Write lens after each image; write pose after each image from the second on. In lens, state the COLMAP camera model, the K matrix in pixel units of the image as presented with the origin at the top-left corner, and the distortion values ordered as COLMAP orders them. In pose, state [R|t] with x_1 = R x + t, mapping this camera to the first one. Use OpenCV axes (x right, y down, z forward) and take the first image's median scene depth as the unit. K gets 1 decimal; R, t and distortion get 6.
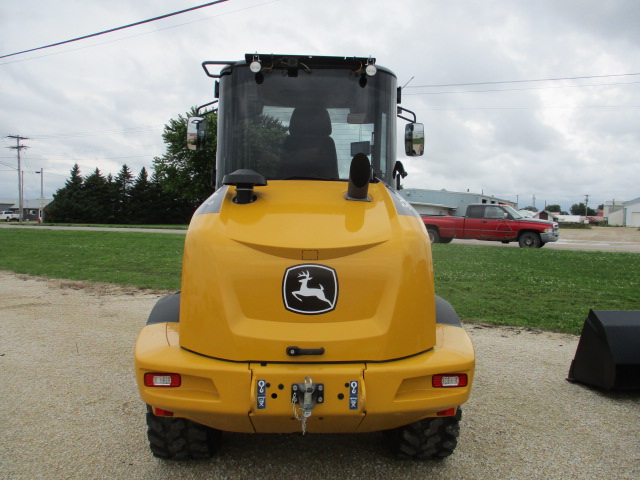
lens RADIAL K [[528.6, 0, 321.0], [0, 528.6, 229.1], [0, 0, 1]] dist [-0.046913, -0.002562]
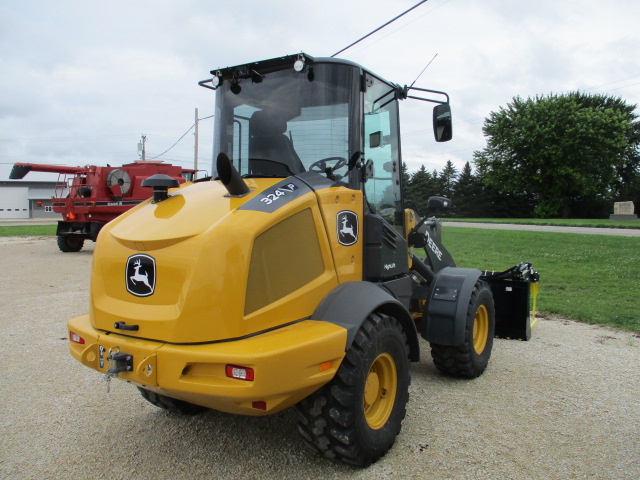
lens RADIAL K [[509.4, 0, 312.7], [0, 509.4, 239.7], [0, 0, 1]] dist [-0.033786, 0.000101]
pose [[0.824685, 0.006405, -0.565556, 0.935728], [0.009133, 0.999655, 0.024640, 0.010315], [0.565519, -0.025485, 0.824342, 0.286883]]
